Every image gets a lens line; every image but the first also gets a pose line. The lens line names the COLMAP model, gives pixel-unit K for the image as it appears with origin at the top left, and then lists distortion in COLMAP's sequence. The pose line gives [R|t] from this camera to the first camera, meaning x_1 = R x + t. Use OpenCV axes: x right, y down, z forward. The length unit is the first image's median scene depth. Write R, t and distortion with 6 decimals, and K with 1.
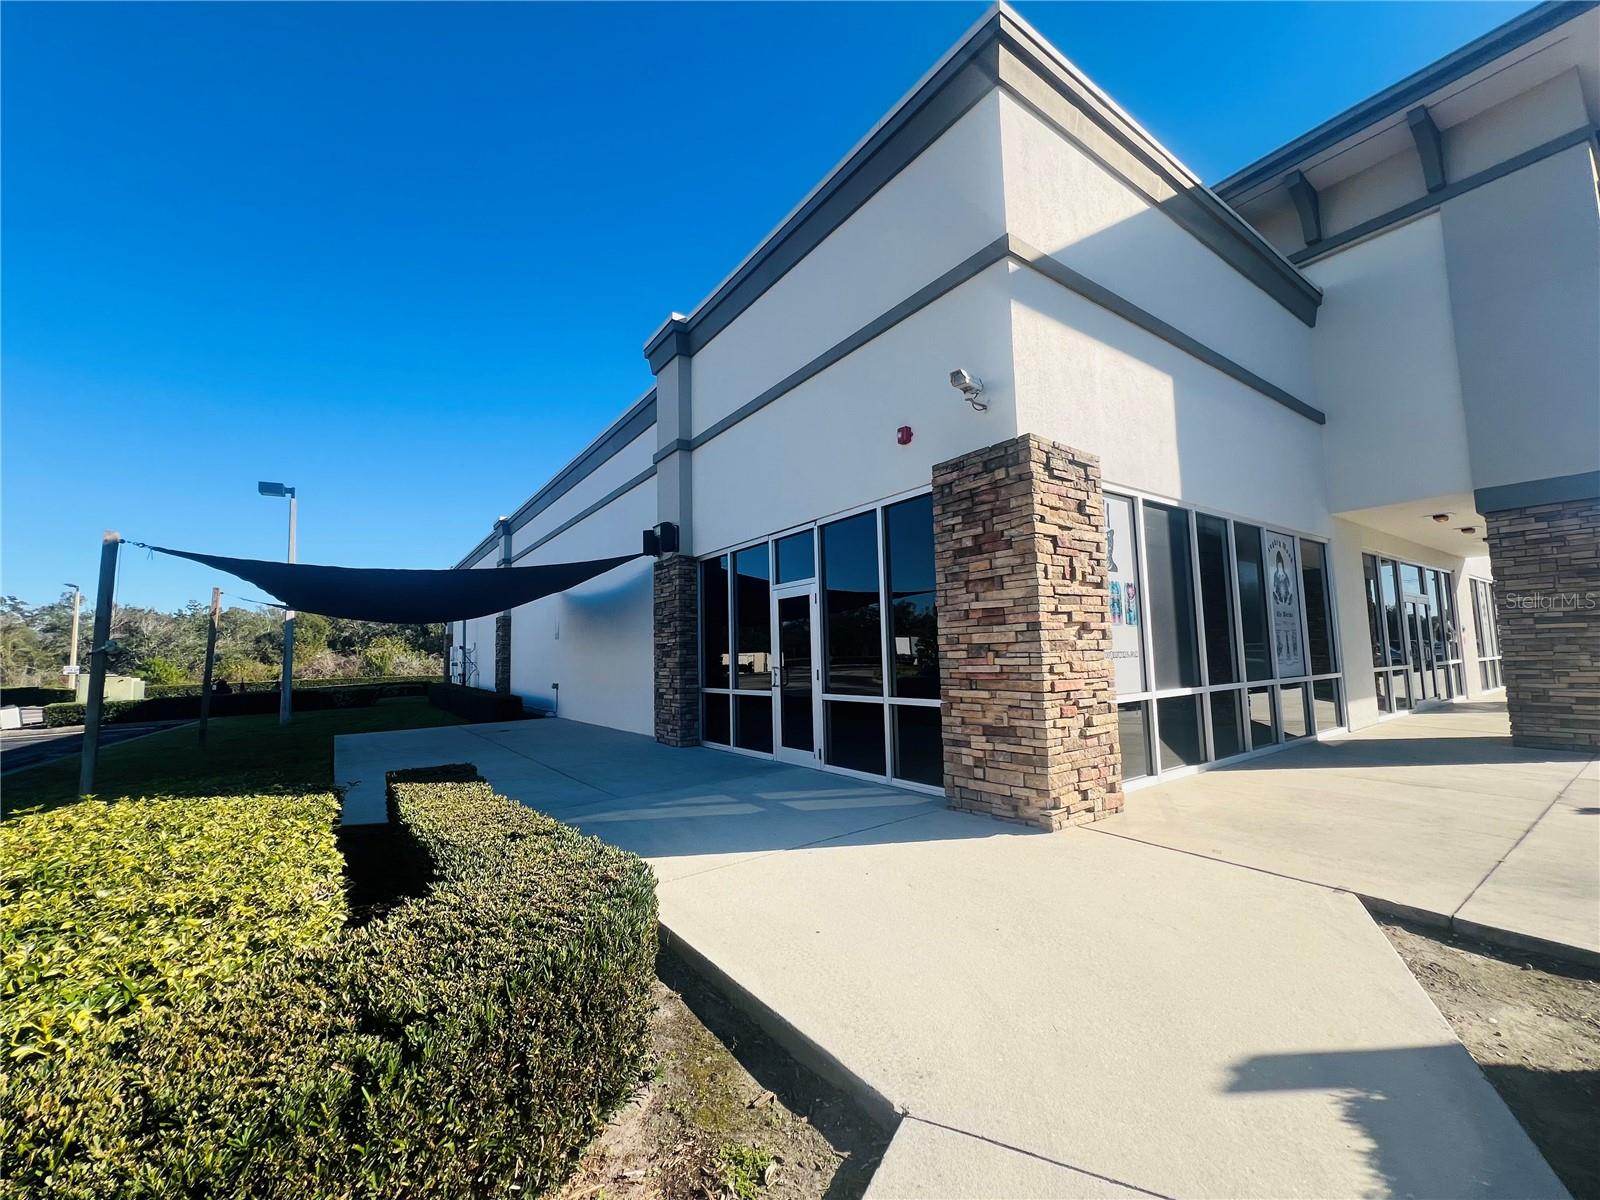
lens RADIAL K [[640.6, 0, 803.0], [0, 640.6, 601.2], [0, 0, 1]] dist [-0.001660, 0.000842]
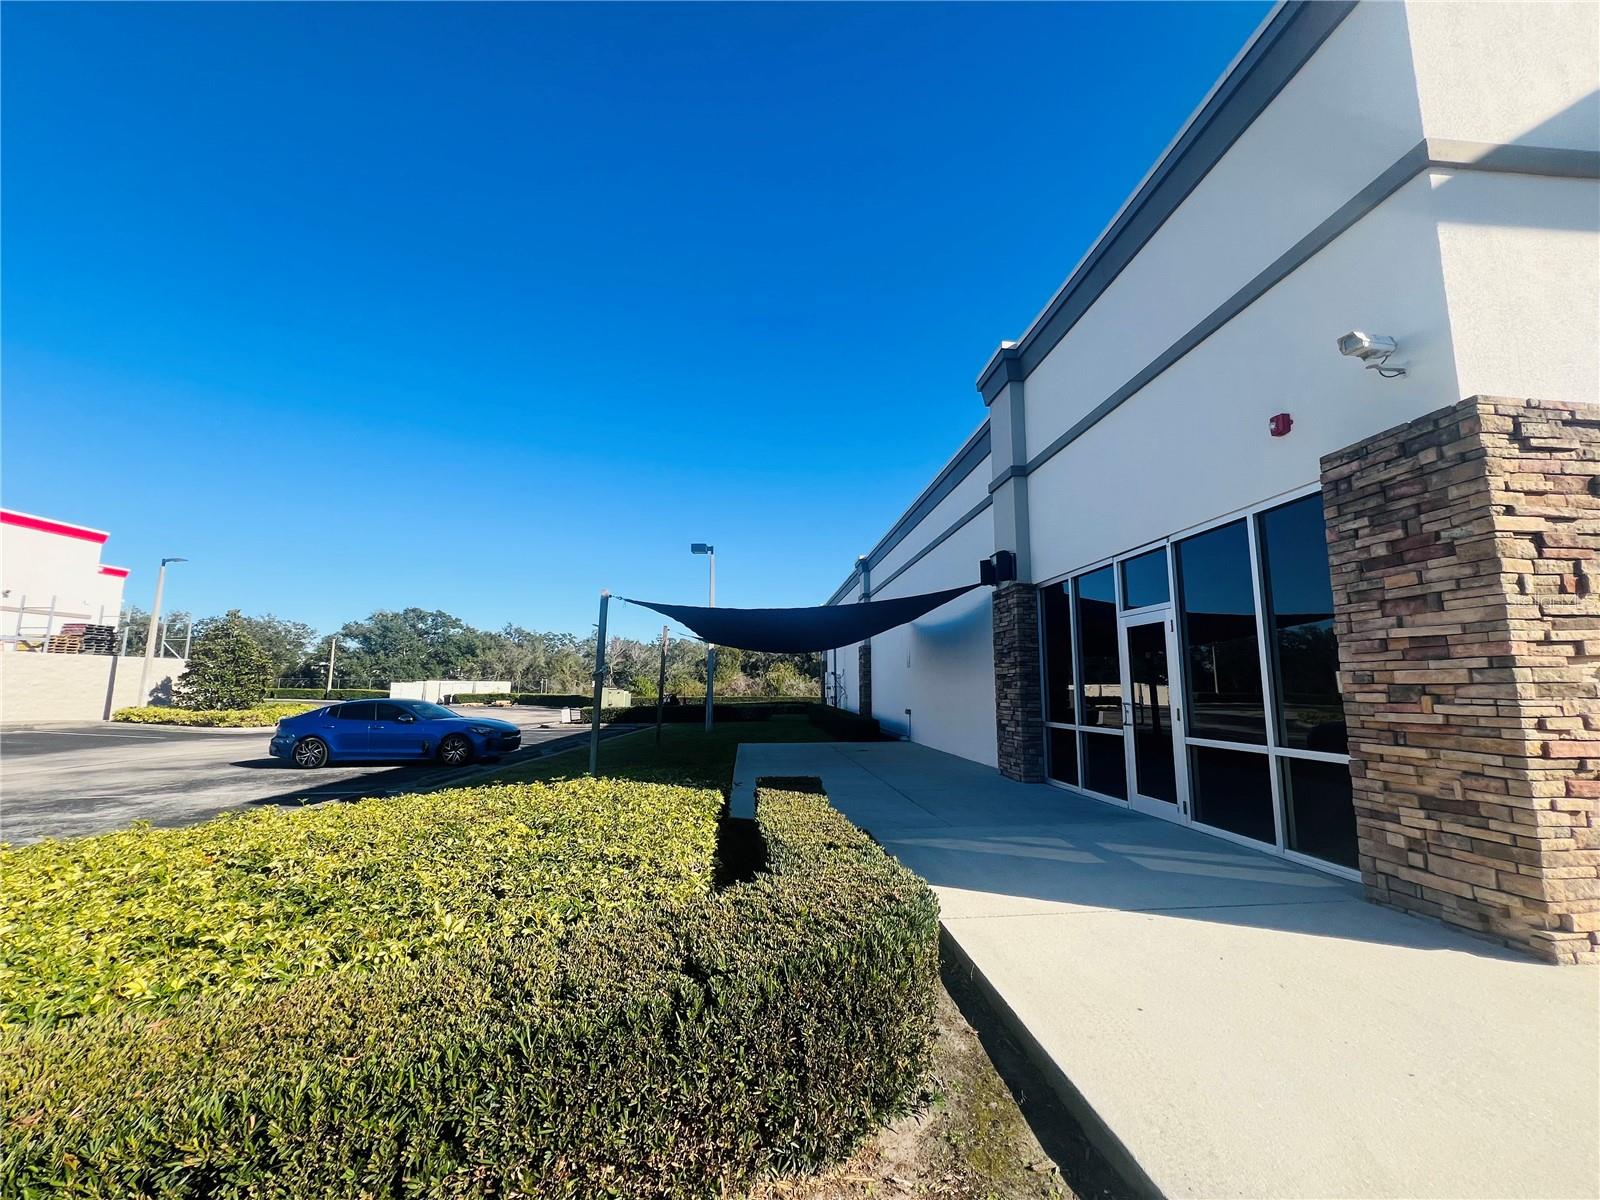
lens RADIAL K [[640.6, 0, 803.0], [0, 640.6, 601.2], [0, 0, 1]] dist [-0.001660, 0.000842]
pose [[0.856221, -0.040505, -0.515019, 0.062666], [0.018200, 0.998668, -0.048286, -0.007539], [0.516289, 0.031970, 0.855818, -0.009270]]
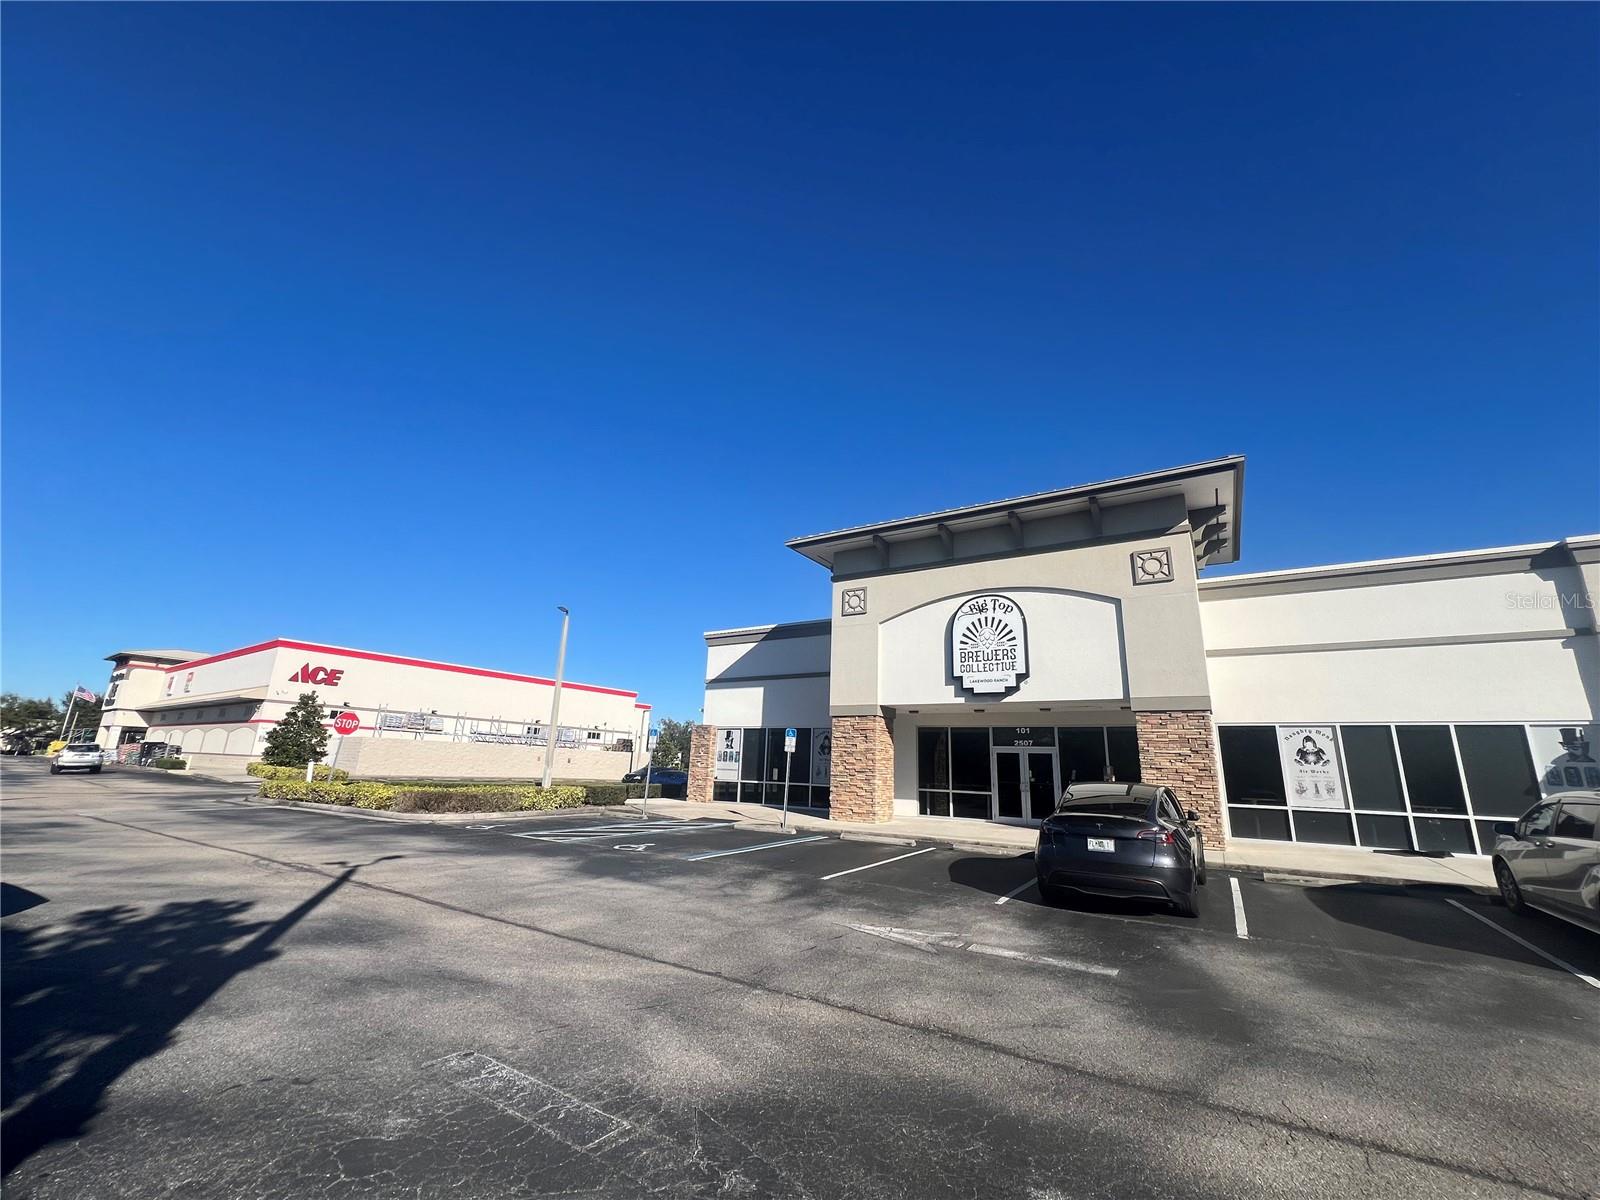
lens RADIAL K [[640.6, 0, 803.0], [0, 640.6, 601.2], [0, 0, 1]] dist [-0.001660, 0.000842]
pose [[0.382885, -0.200905, -0.901685, 5.142159], [0.038653, 0.978695, -0.201650, -0.143179], [0.922987, 0.042356, 0.382493, -0.188355]]
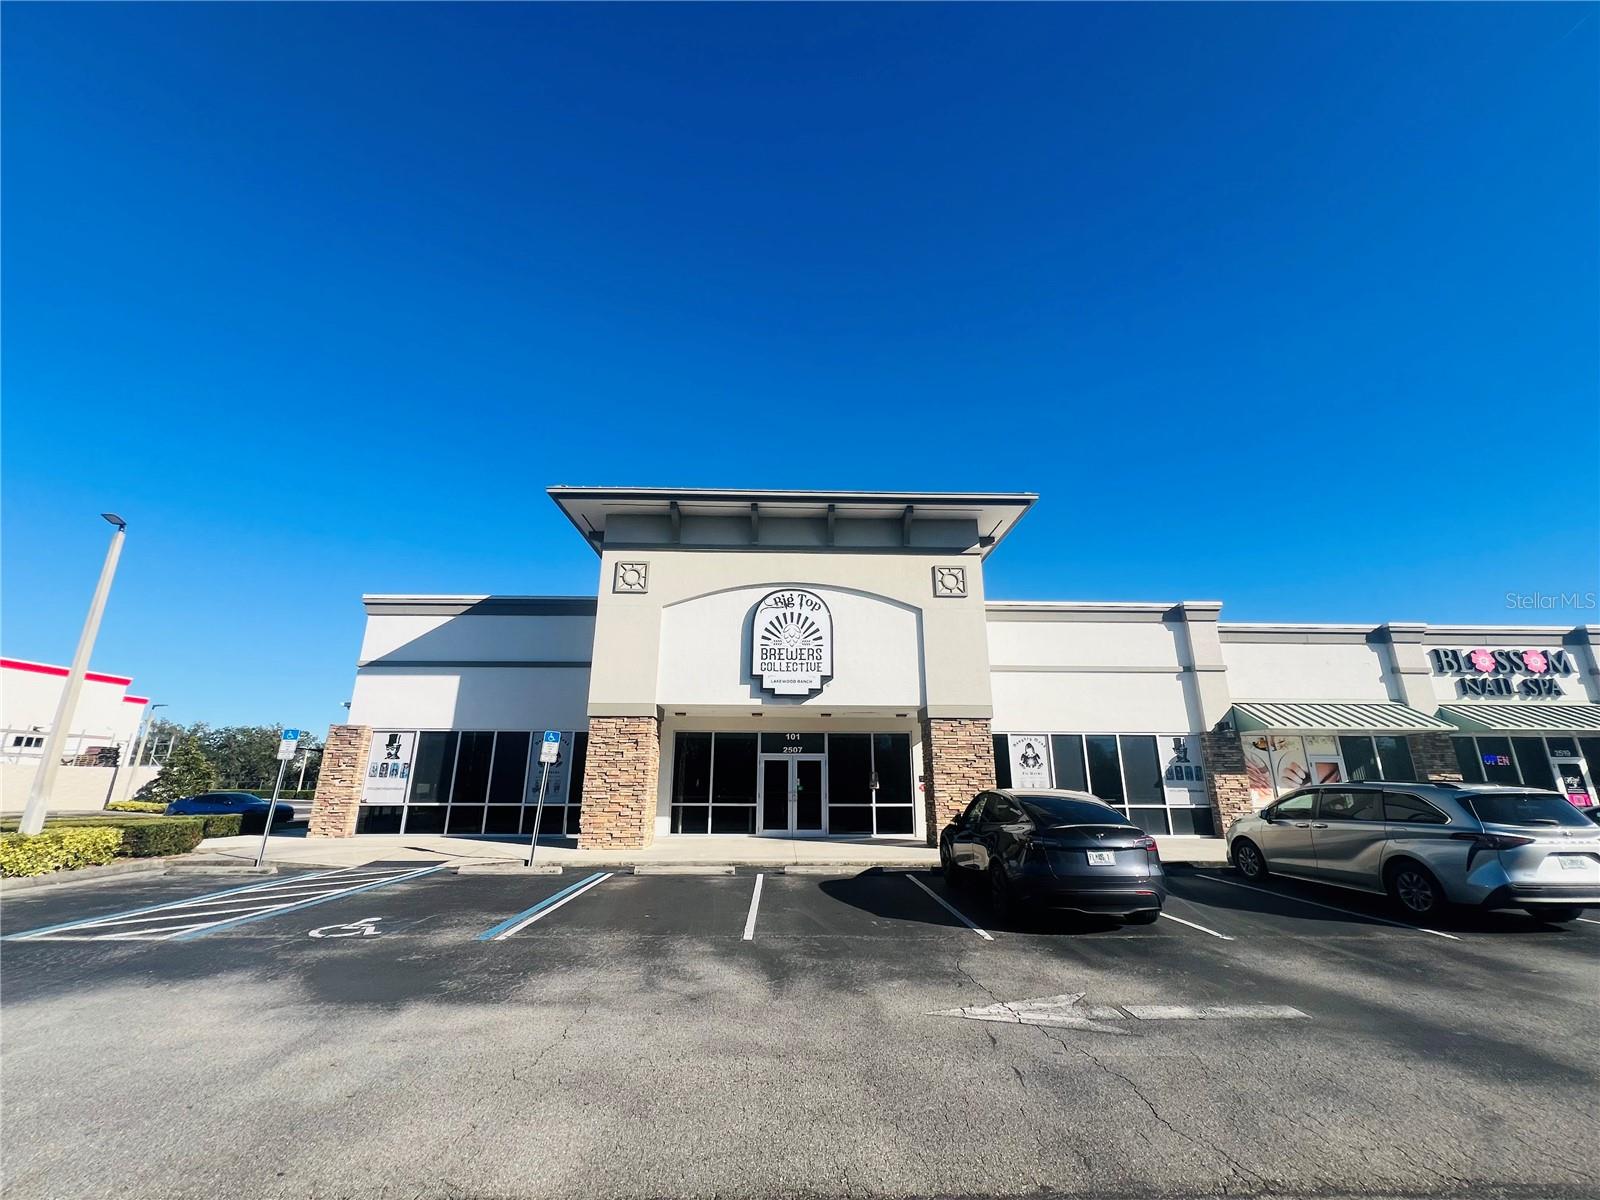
lens RADIAL K [[640.6, 0, 803.0], [0, 640.6, 601.2], [0, 0, 1]] dist [-0.001660, 0.000842]
pose [[0.831573, -0.130837, -0.539785, 4.204858], [0.027408, 0.980341, -0.195397, -0.149350], [0.554739, 0.147692, 0.818811, -0.518219]]
